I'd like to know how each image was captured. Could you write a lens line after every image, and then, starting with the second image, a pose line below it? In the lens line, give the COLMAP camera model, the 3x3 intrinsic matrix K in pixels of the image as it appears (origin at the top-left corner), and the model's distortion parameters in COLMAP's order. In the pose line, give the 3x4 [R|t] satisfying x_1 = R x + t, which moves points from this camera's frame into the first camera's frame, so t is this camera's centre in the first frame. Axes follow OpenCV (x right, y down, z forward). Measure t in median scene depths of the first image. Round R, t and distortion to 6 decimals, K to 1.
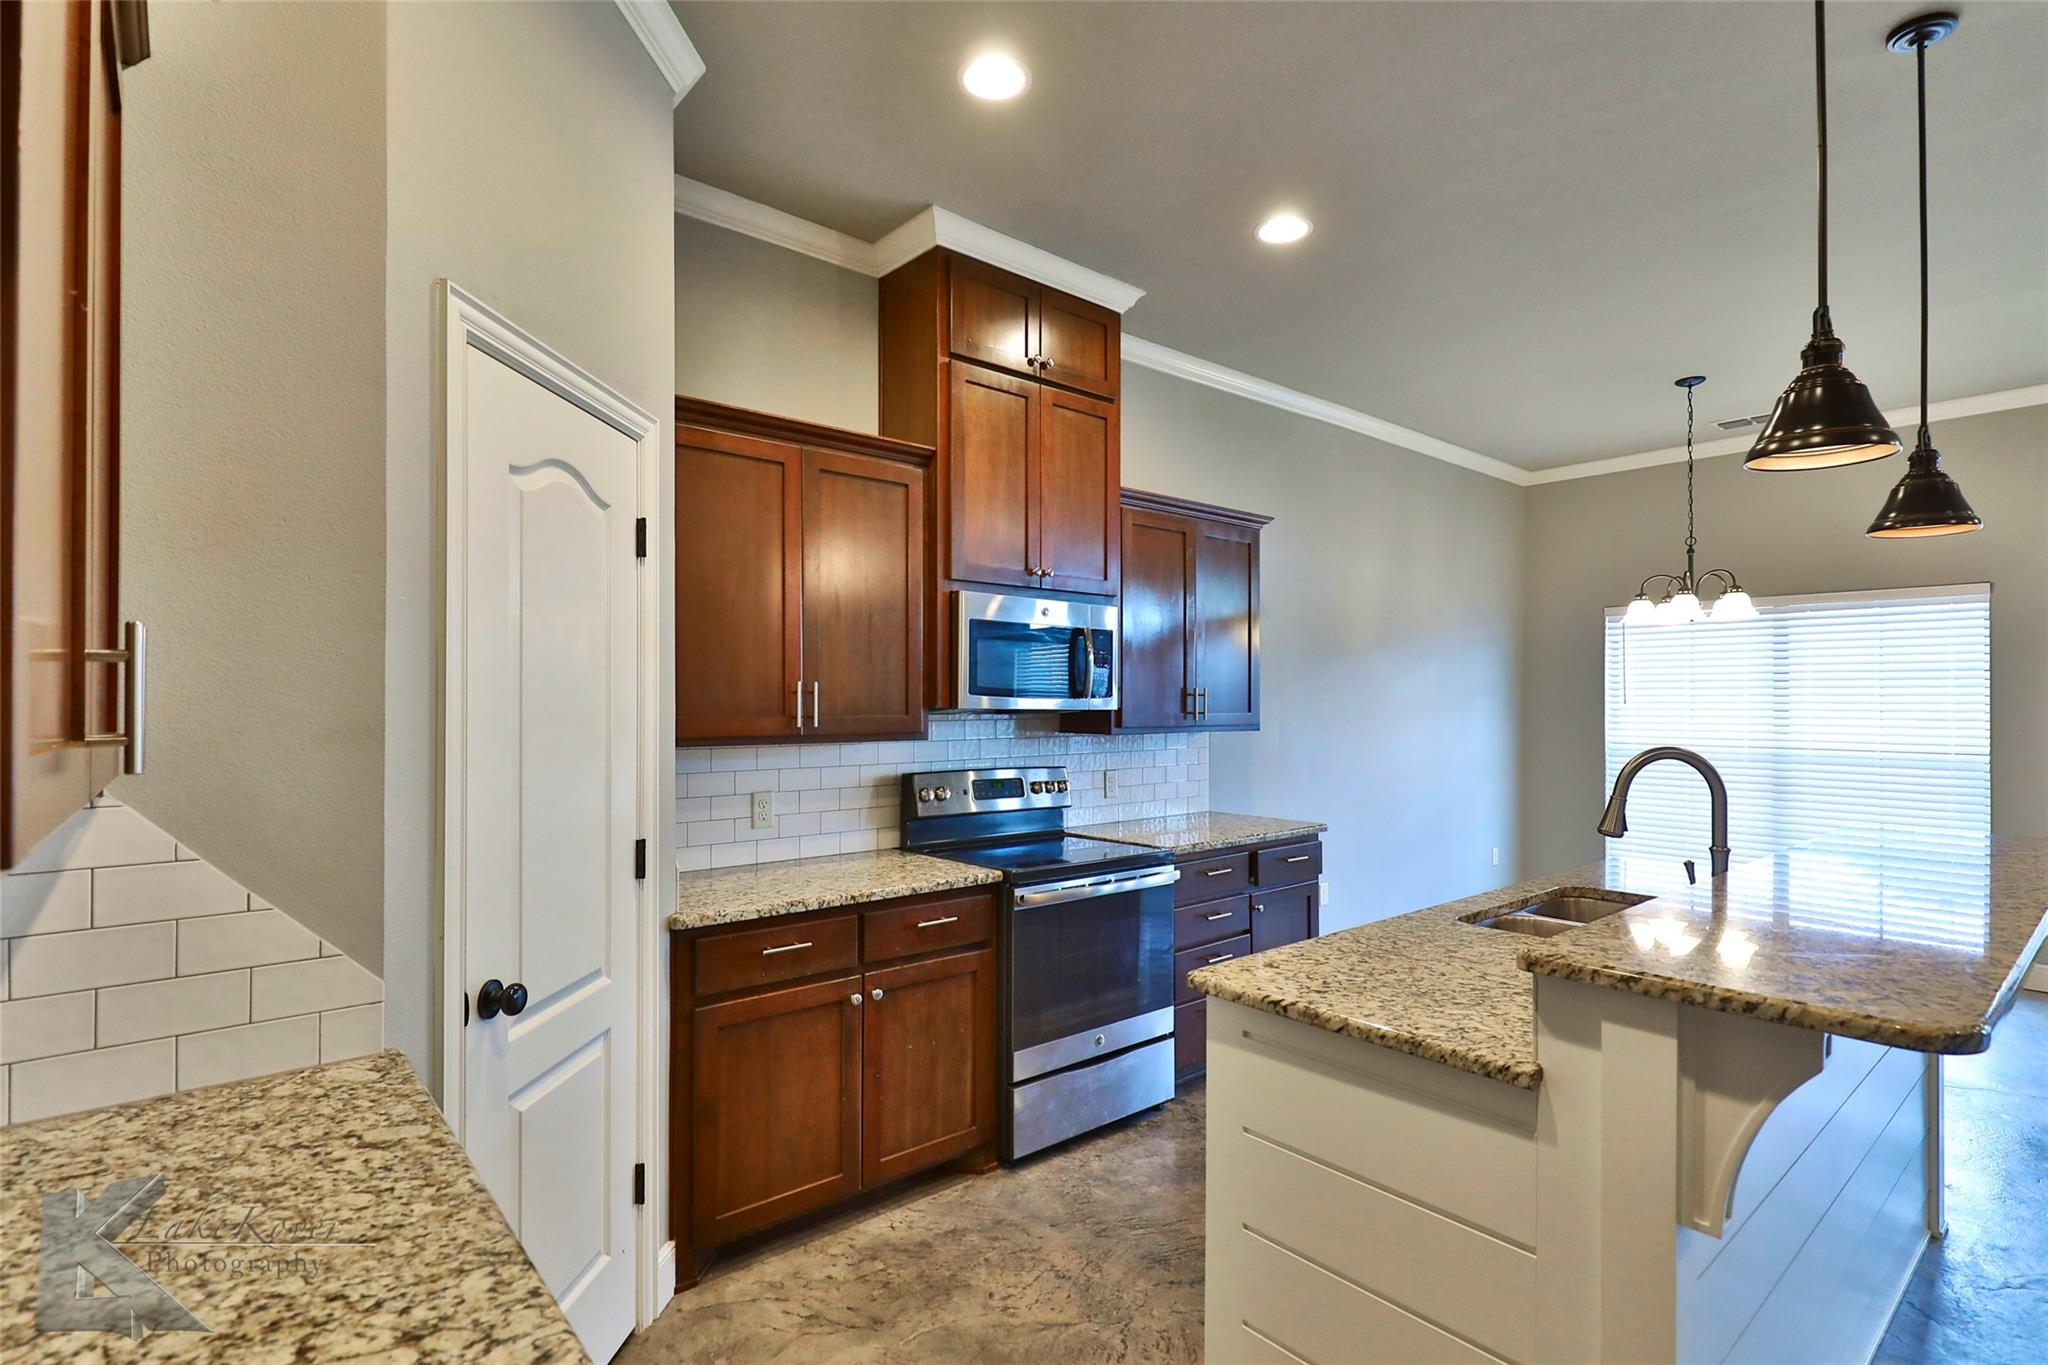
lens RADIAL K [[979.7, 0, 1023.5], [0, 979.7, 693.0], [0, 0, 1]] dist [0.012798, -0.005837]
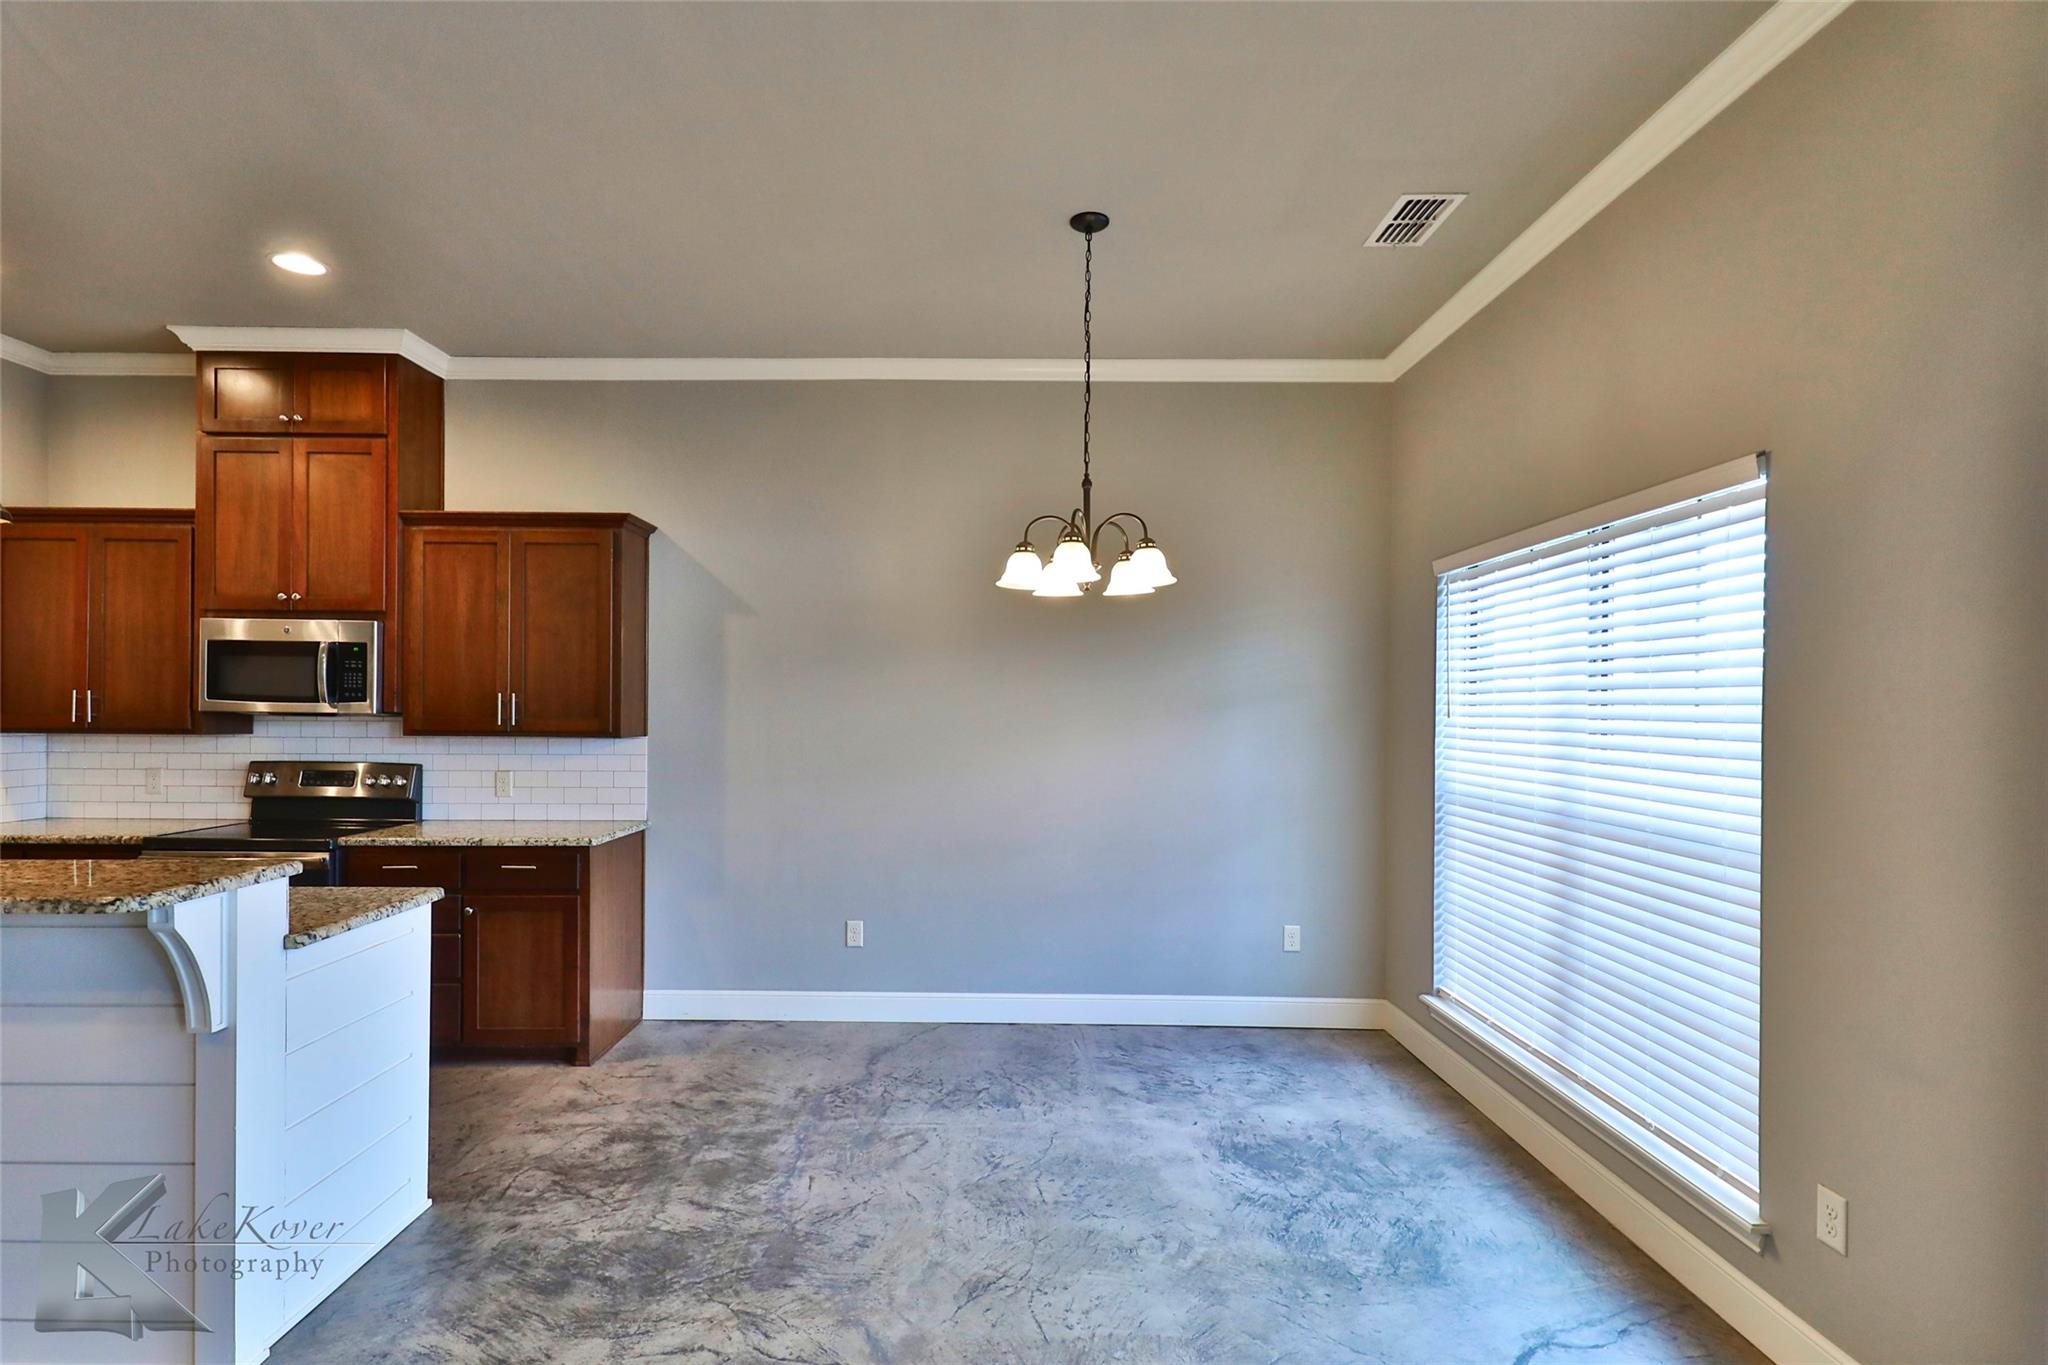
lens RADIAL K [[1025.2, 0, 992.4], [0, 1025.2, 711.7], [0, 0, 1]] dist [0.021817, -0.005982]
pose [[0.756740, 0.007985, -0.653668, 1.604728], [0.000054, 0.999925, 0.012277, 0.000668], [0.653717, -0.009325, 0.756682, 0.650322]]
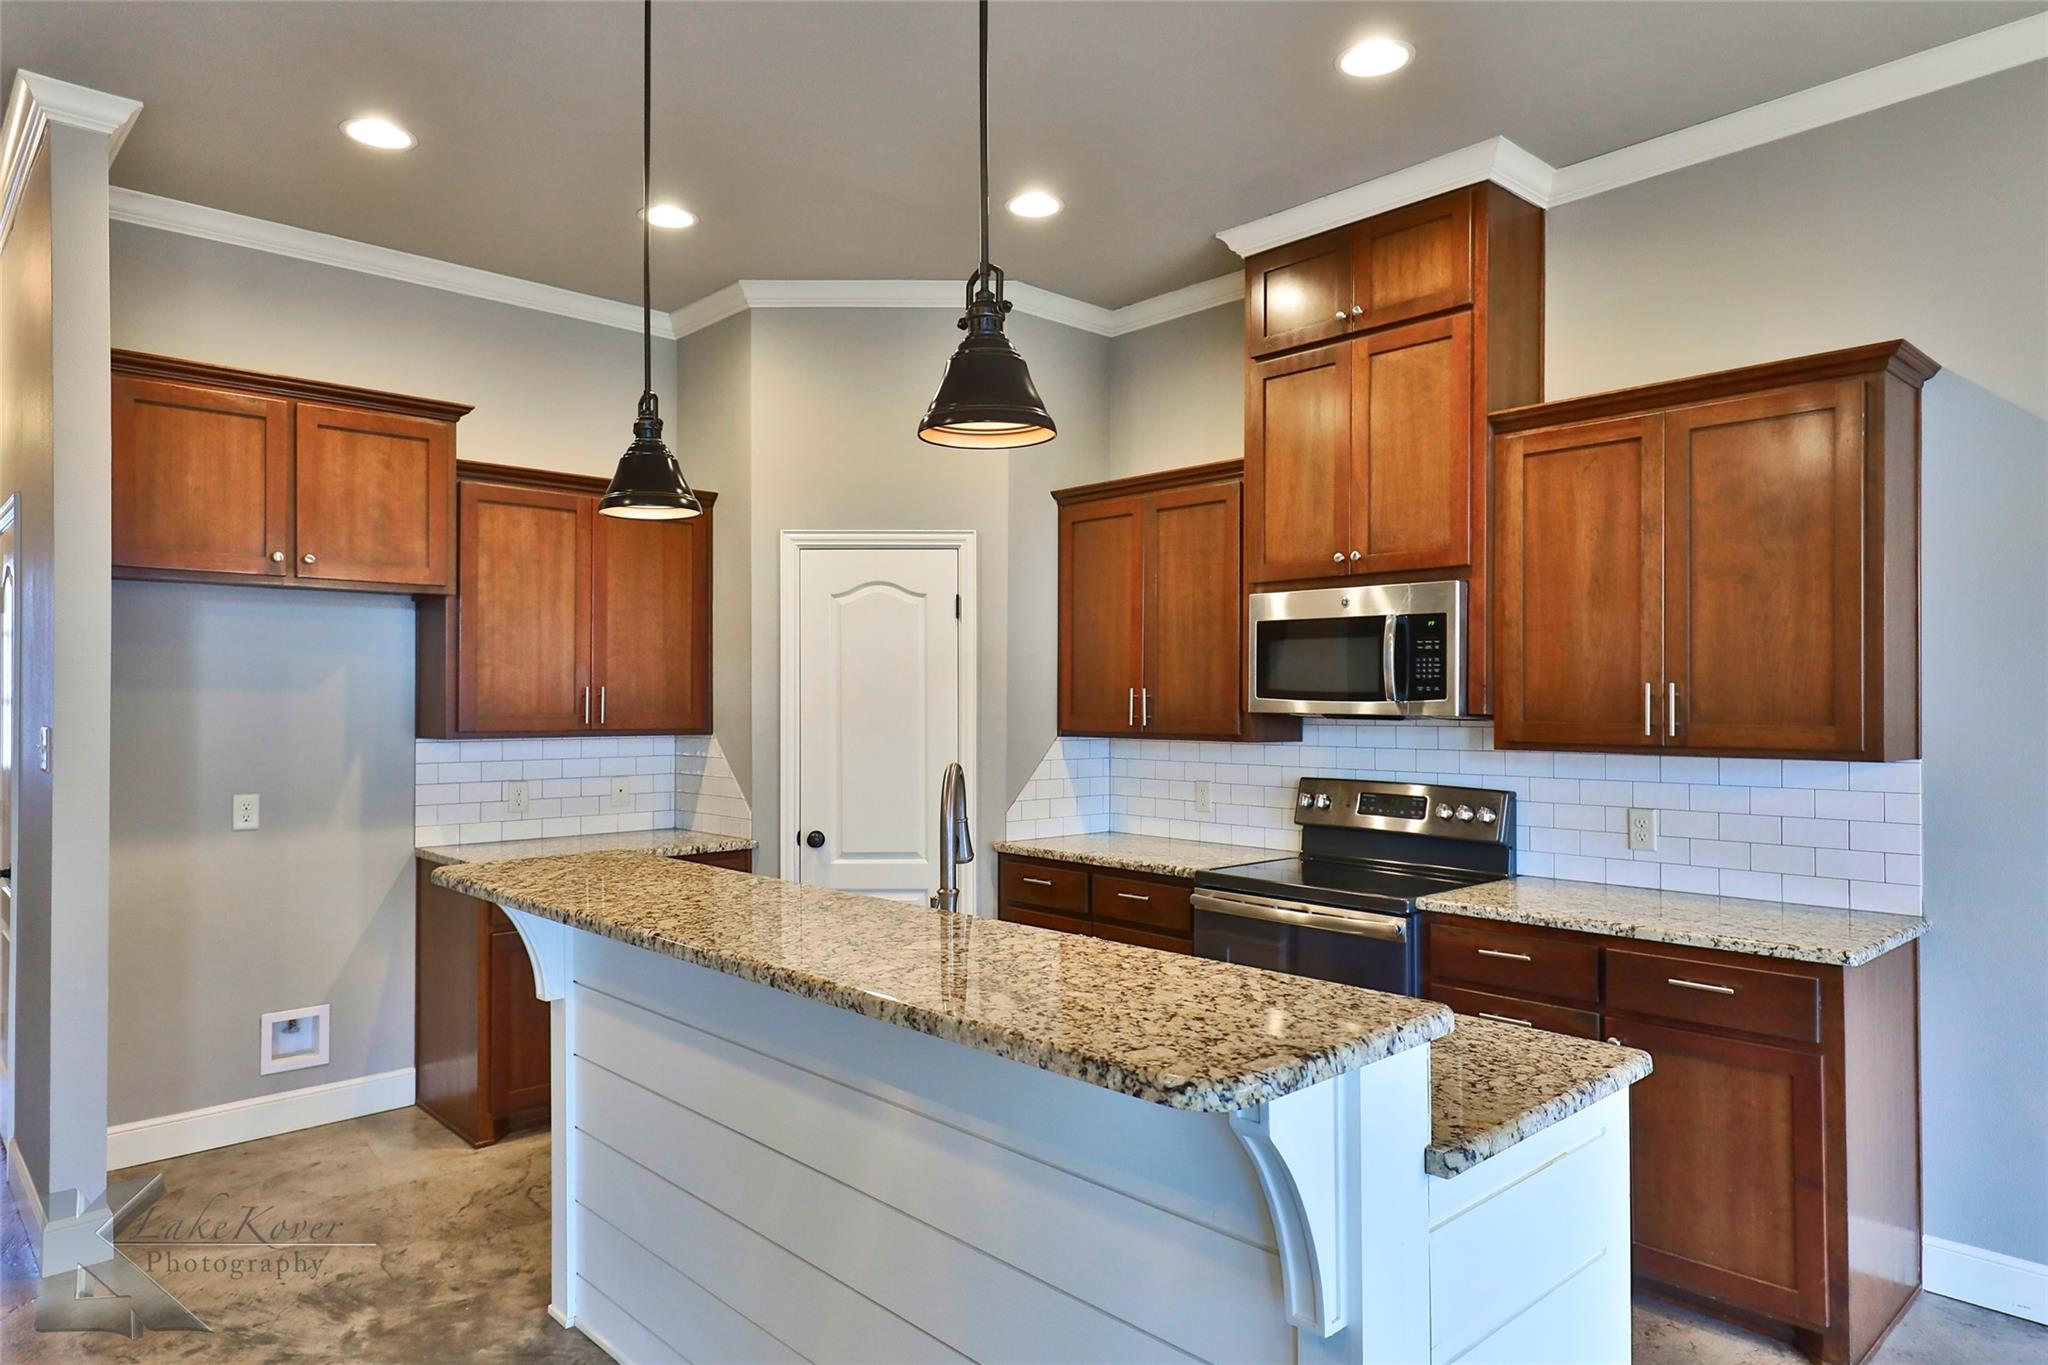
lens RADIAL K [[1242.9, 0, 1022.9], [0, 1242.9, 690.8], [0, 0, 1]] dist [0.023087, -0.006104]
pose [[0.045220, -0.007588, -0.998948, 1.202773], [0.011354, 0.999910, -0.007082, 0.000500], [0.998913, -0.011022, 0.045302, 0.707699]]
